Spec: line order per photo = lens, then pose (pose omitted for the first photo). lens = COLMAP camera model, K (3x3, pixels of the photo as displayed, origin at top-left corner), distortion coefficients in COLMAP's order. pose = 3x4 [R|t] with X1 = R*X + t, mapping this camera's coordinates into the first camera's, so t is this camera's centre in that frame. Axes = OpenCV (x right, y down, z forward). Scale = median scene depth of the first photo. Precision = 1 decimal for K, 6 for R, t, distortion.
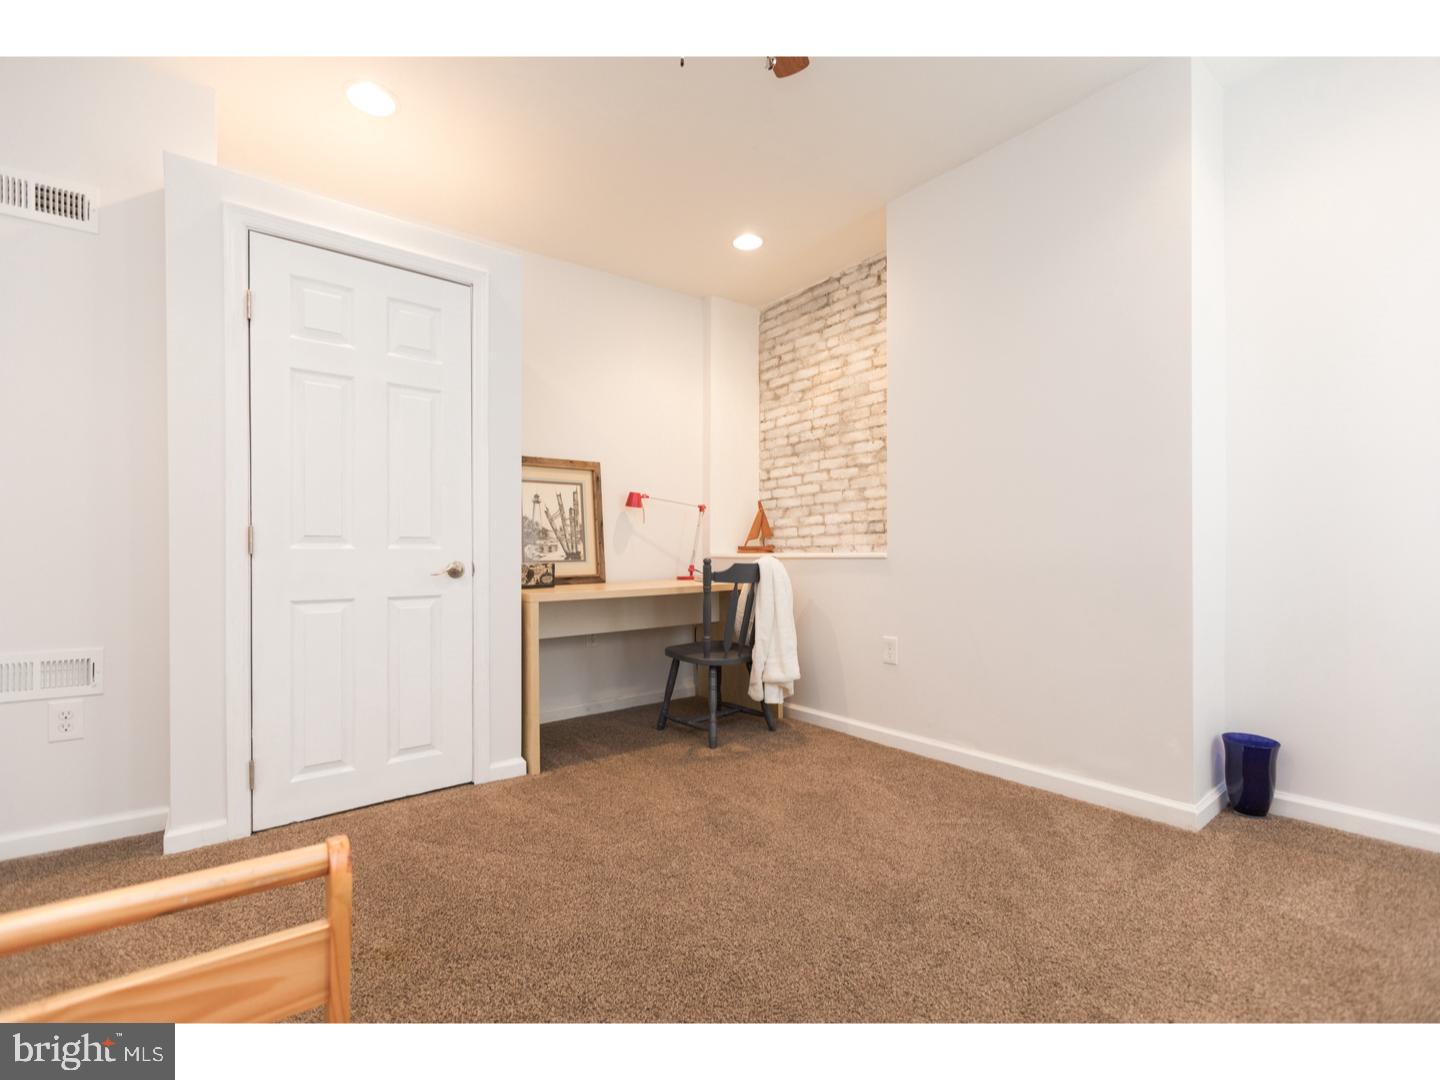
lens RADIAL K [[640.0, 0, 720.4], [0, 640.0, 555.7], [0, 0, 1]] dist [-0.001576, -0.000028]
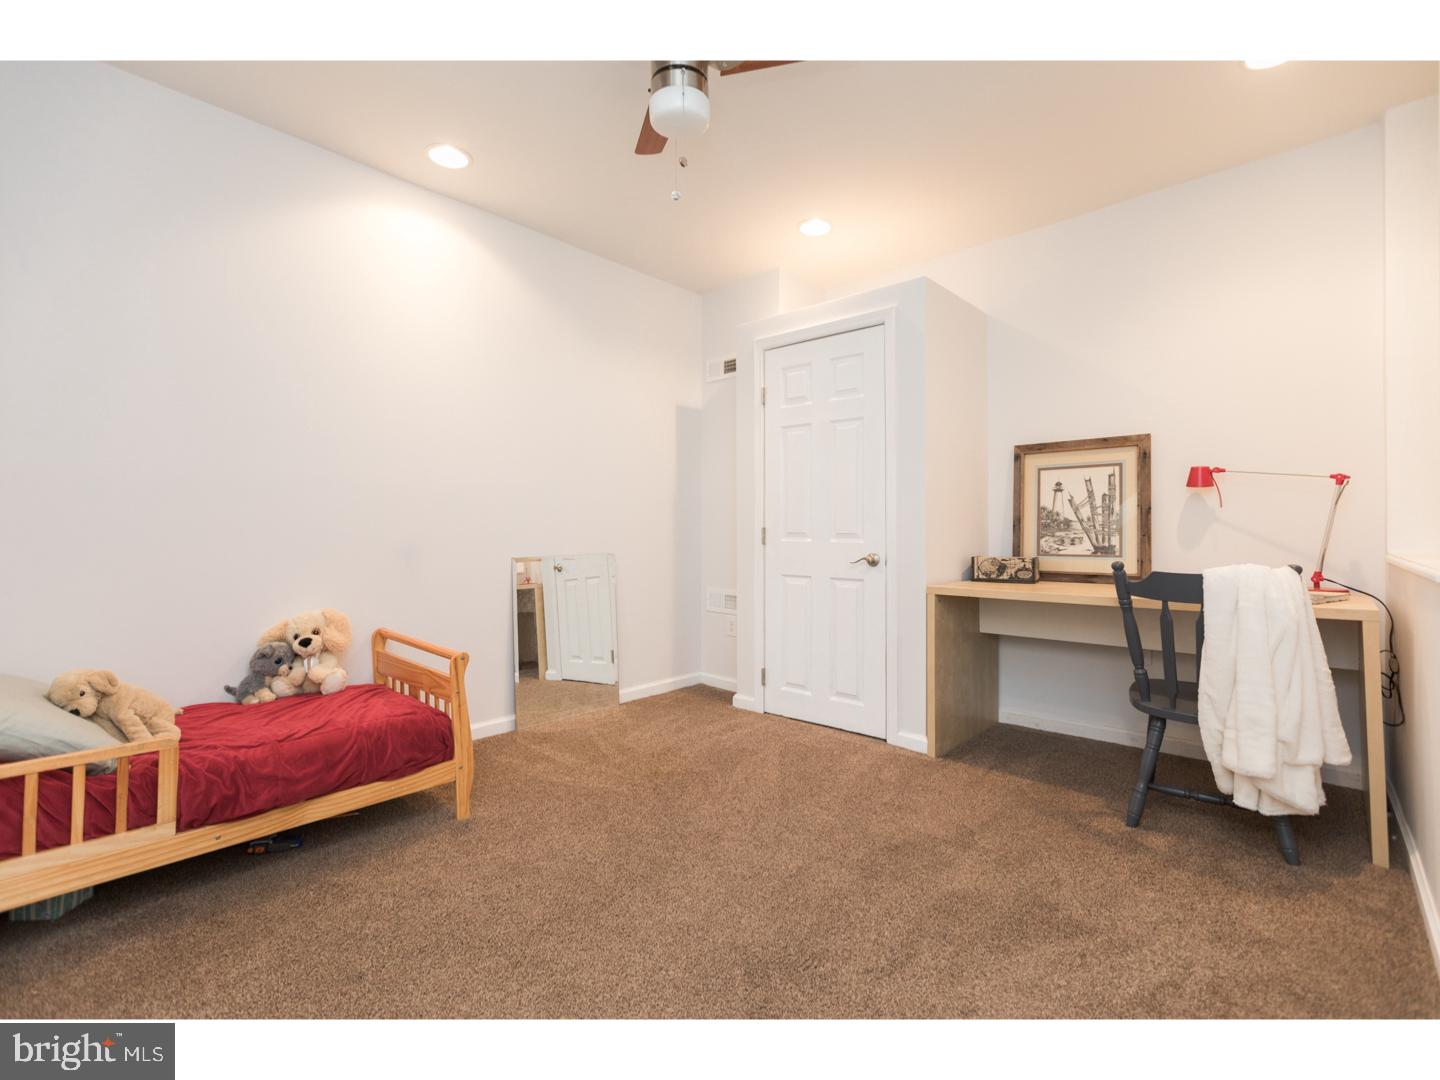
lens RADIAL K [[646.7, 0, 720.2], [0, 646.7, 517.9], [0, 0, 1]] dist [-0.000323, -0.000027]
pose [[0.166758, -0.009287, -0.985954, 0.553040], [-0.006005, 0.999928, -0.010435, -0.031764], [0.985980, 0.007661, 0.166690, 0.366644]]
